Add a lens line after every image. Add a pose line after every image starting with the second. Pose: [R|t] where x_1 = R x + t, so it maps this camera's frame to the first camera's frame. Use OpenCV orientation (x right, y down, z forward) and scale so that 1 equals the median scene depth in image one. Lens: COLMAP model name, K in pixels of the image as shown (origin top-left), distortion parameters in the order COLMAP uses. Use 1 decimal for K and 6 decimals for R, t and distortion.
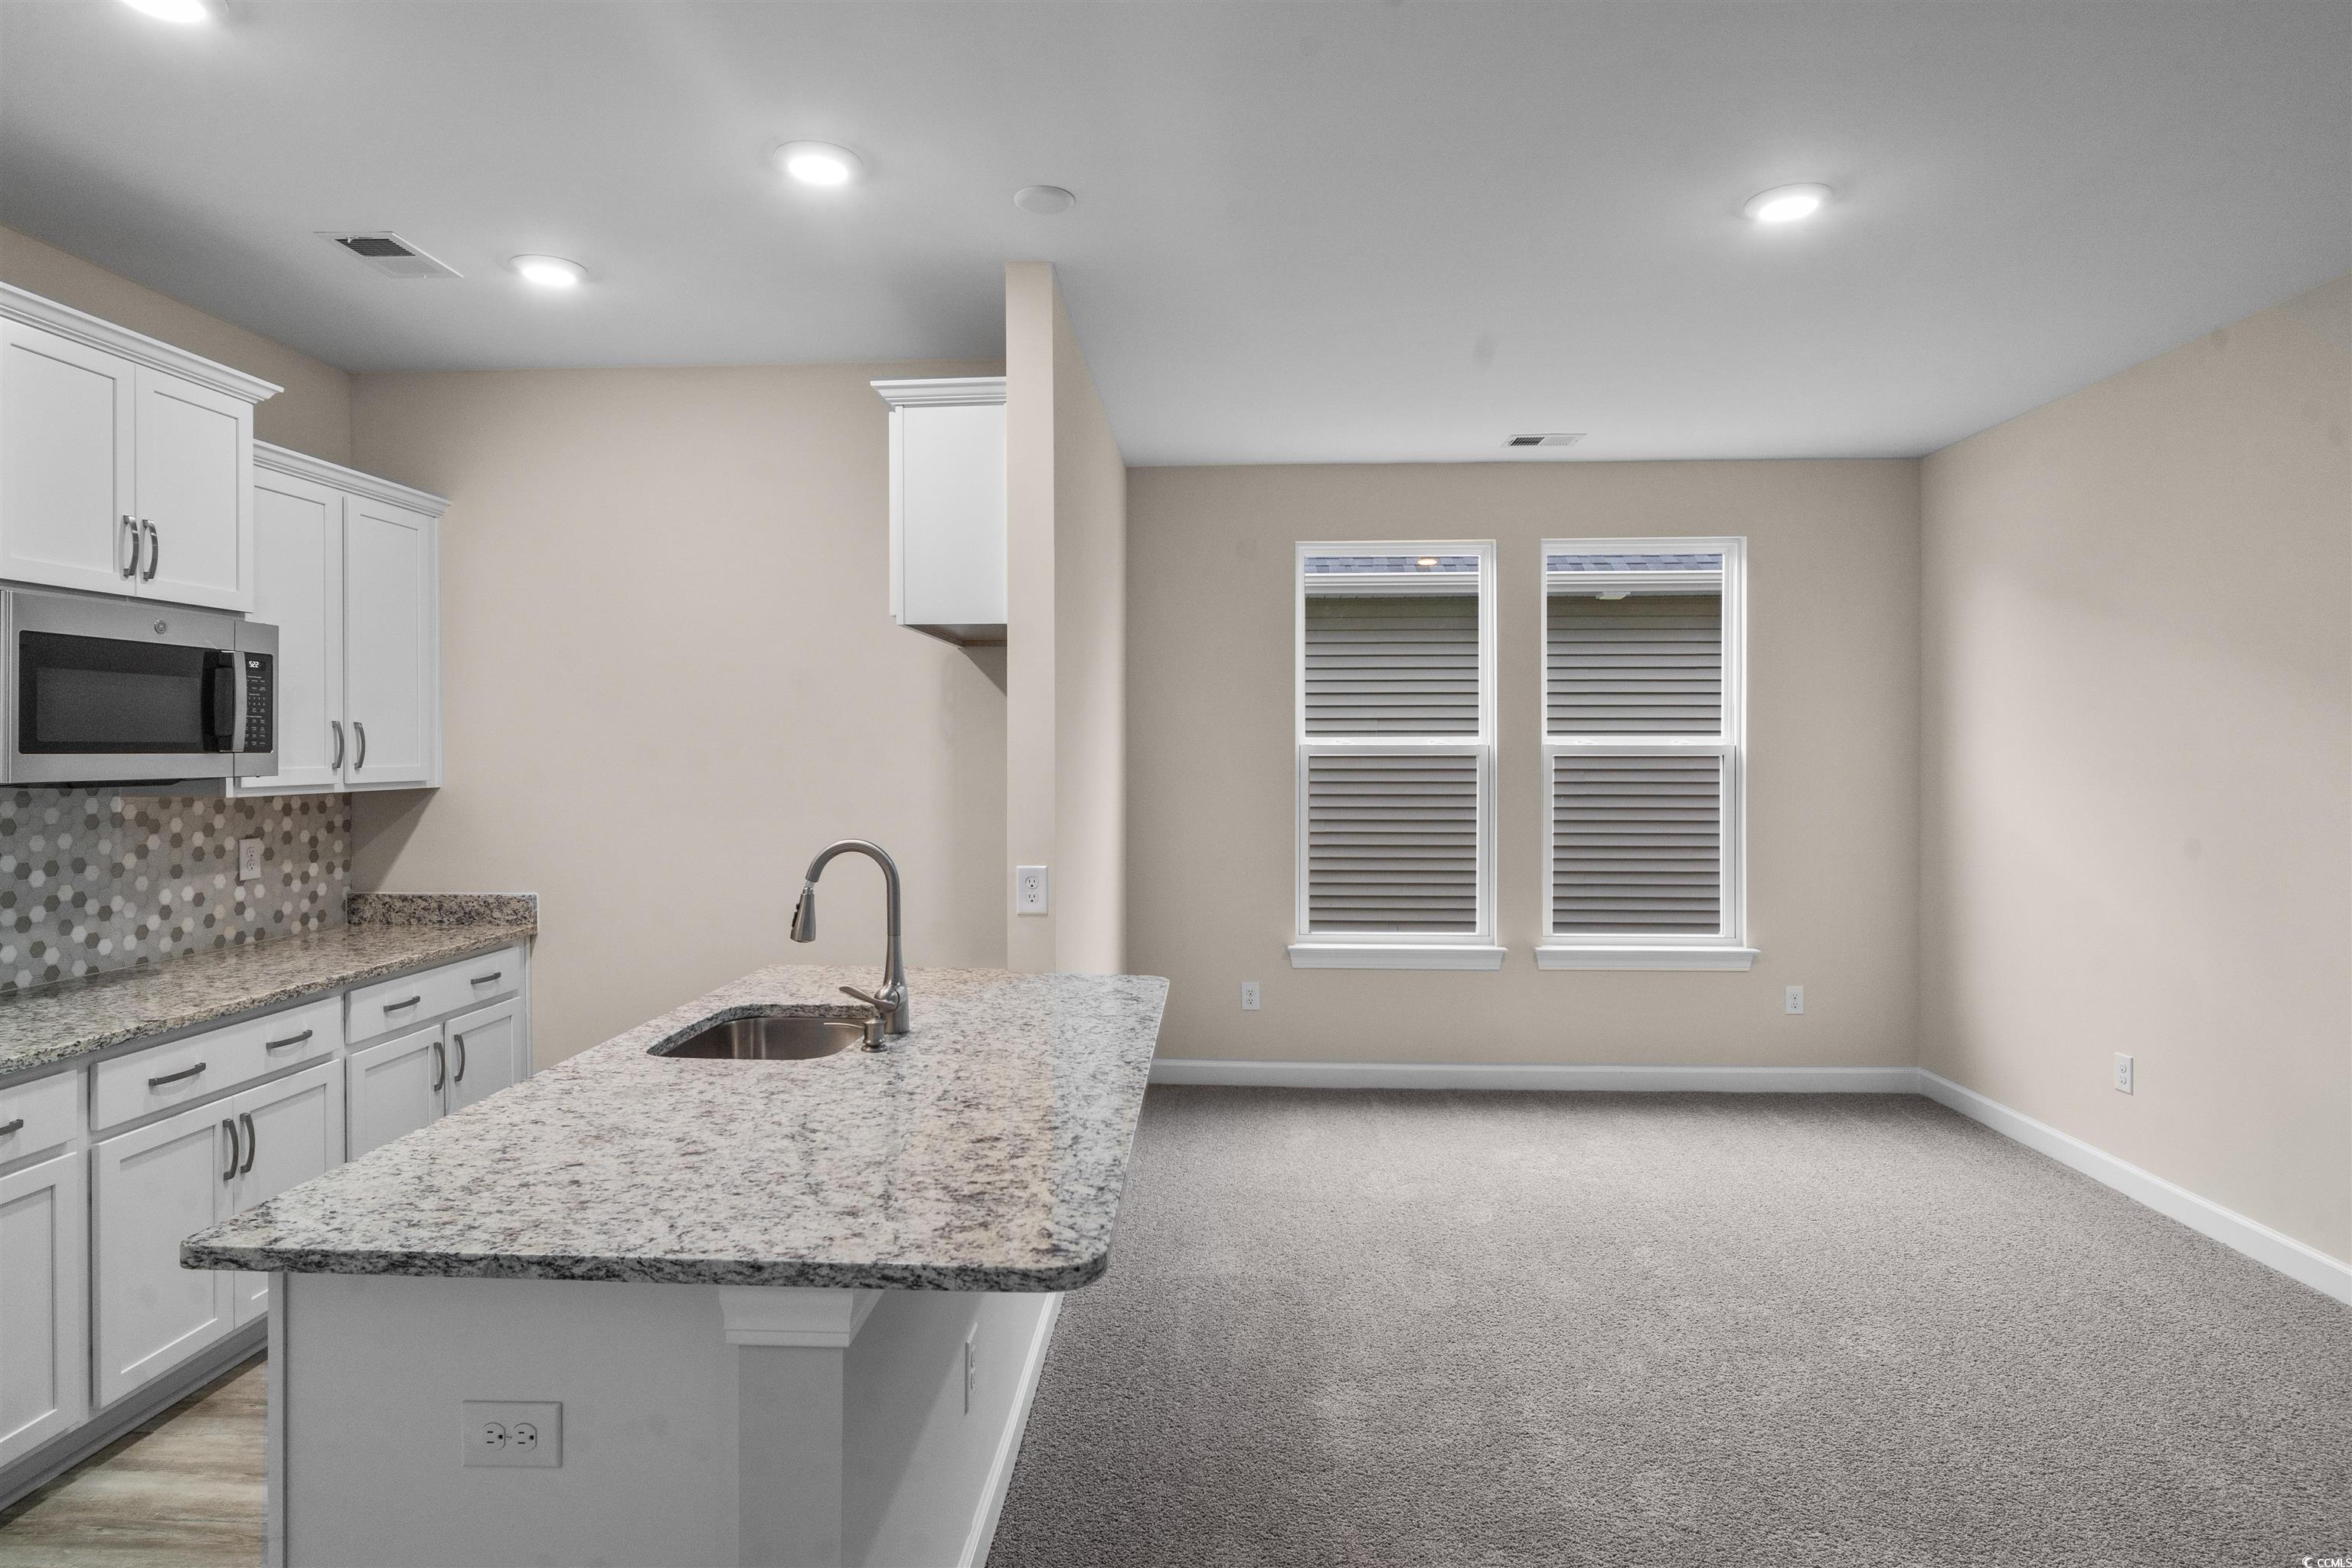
lens RADIAL K [[1254.1, 0, 1172.3], [0, 1254.1, 738.6], [0, 0, 1]] dist [0.001637, 0.000554]
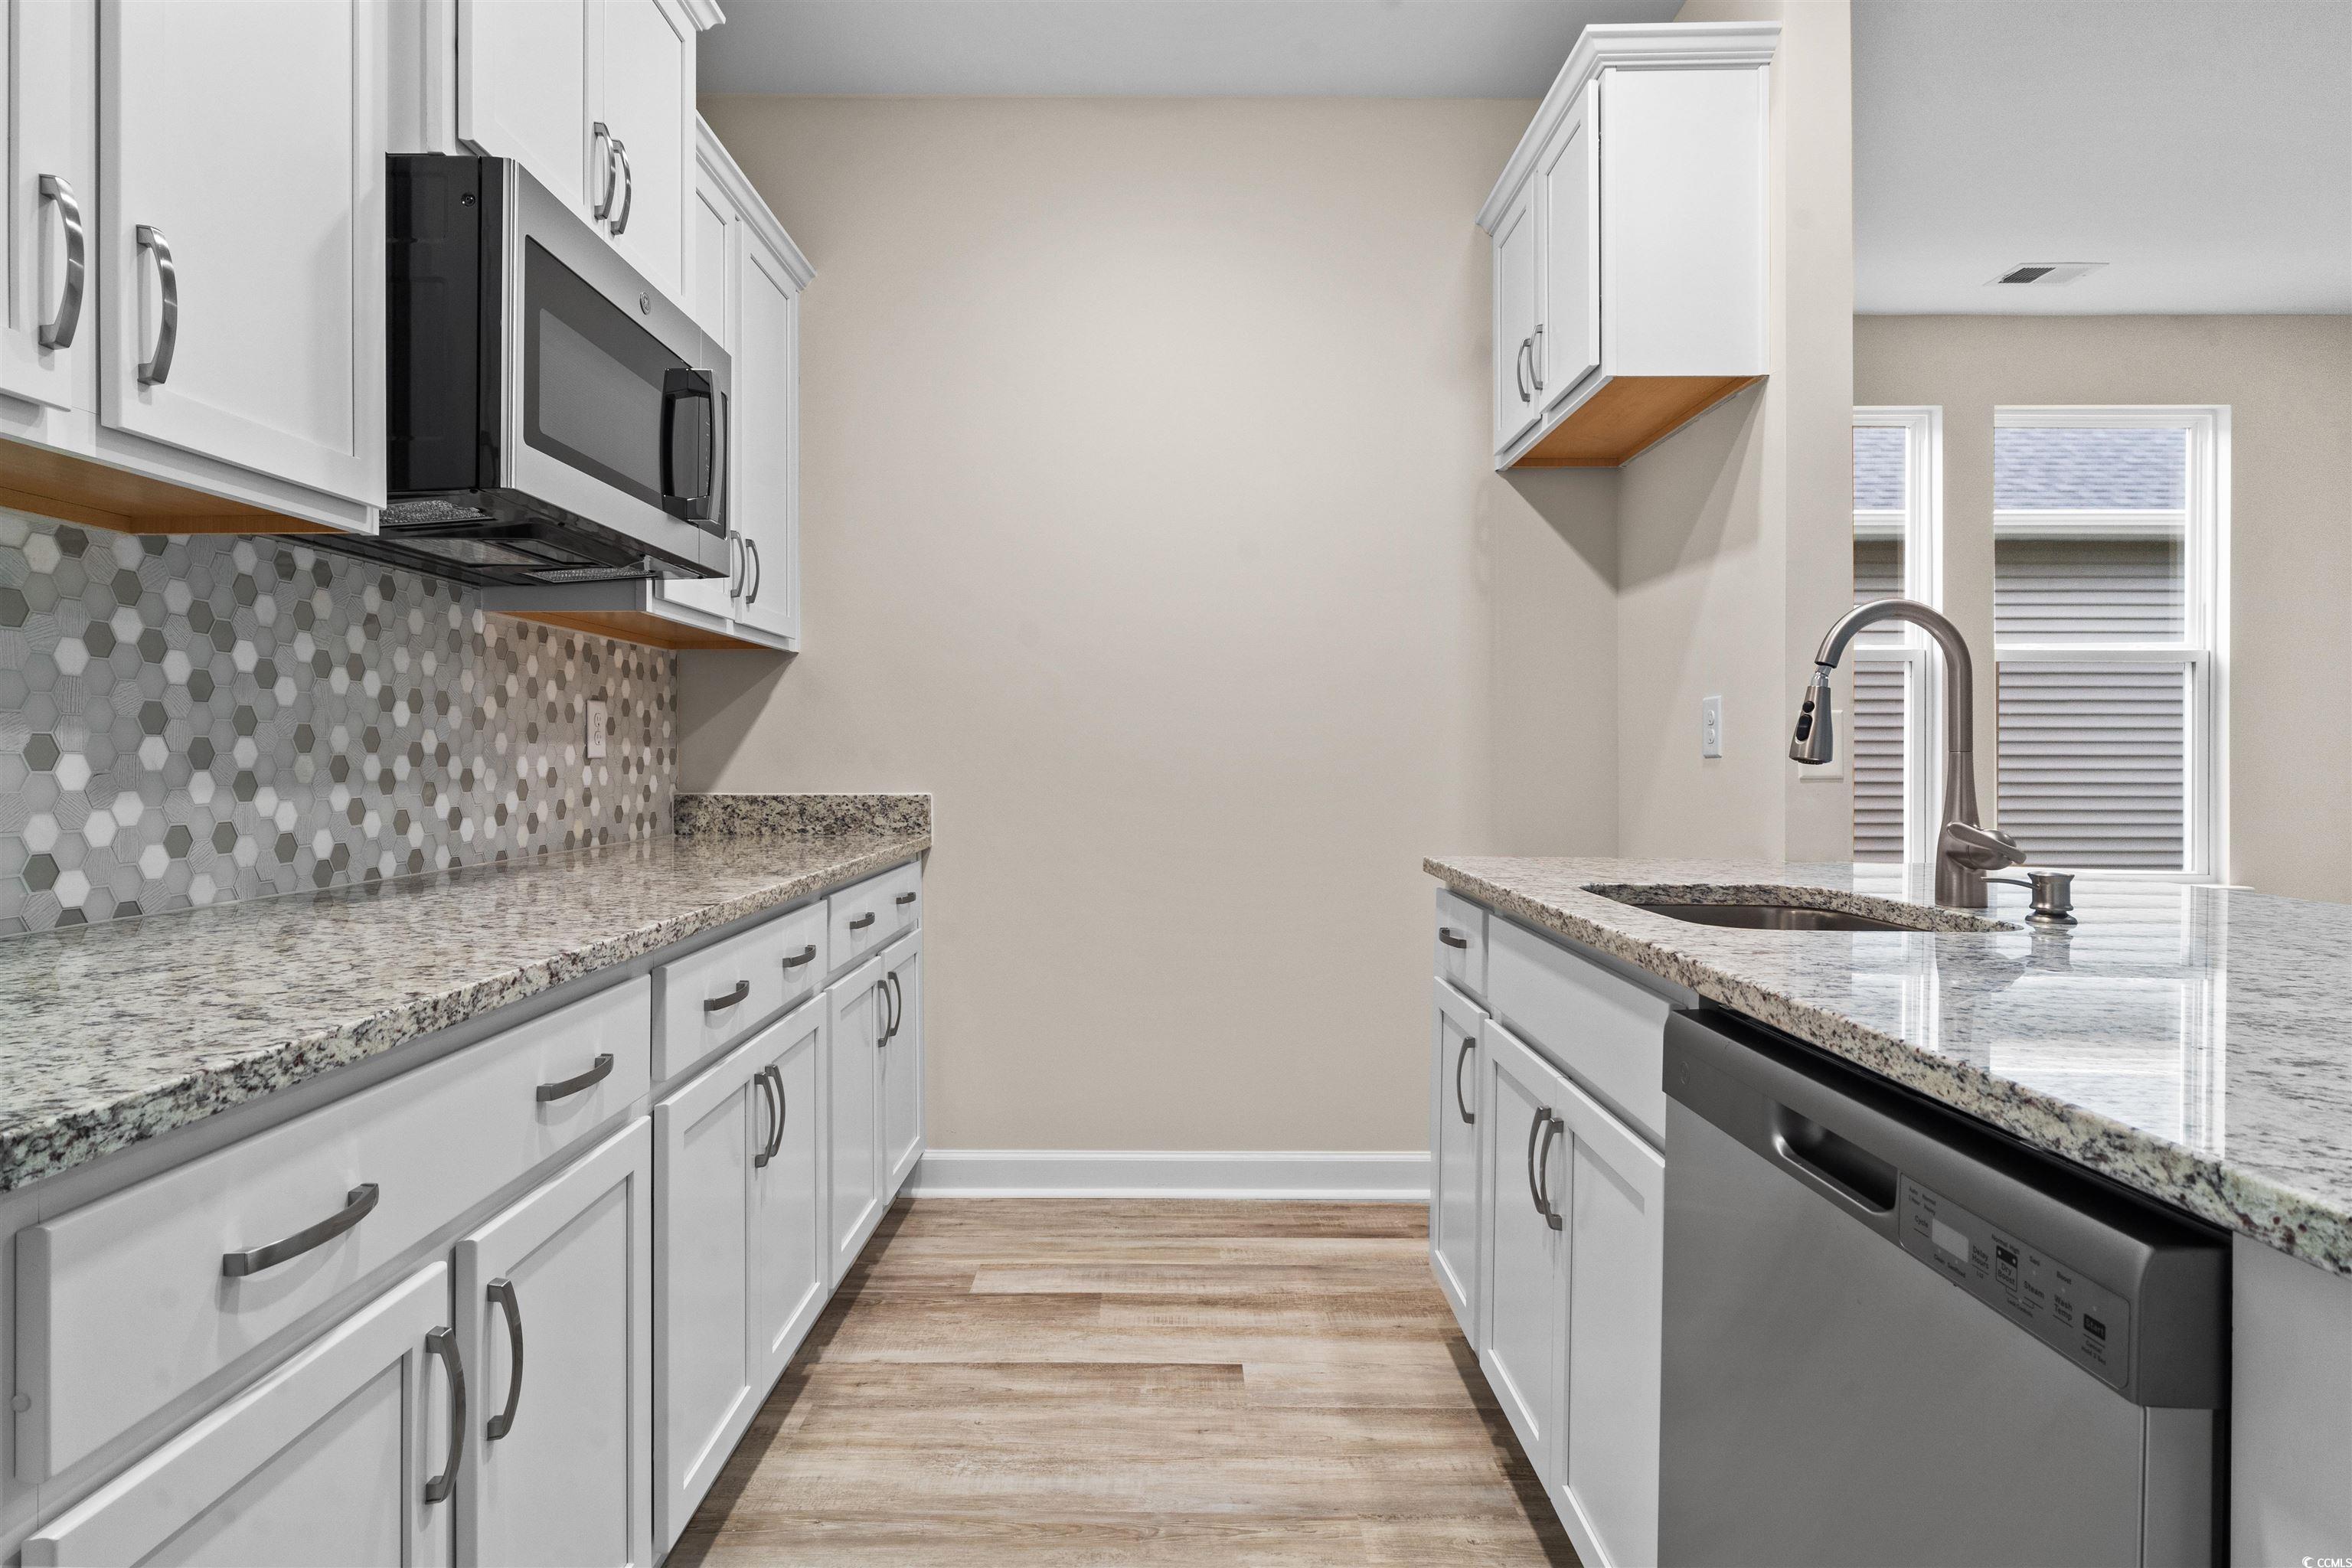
lens RADIAL K [[1233.2, 0, 1175.6], [0, 1233.2, 740.9], [0, 0, 1]] dist [0.000026, -0.001109]
pose [[0.998497, 0.000998, 0.054802, -0.408442], [-0.000671, 0.999982, -0.005986, 0.098117], [-0.054807, 0.005940, 0.998479, 0.258076]]
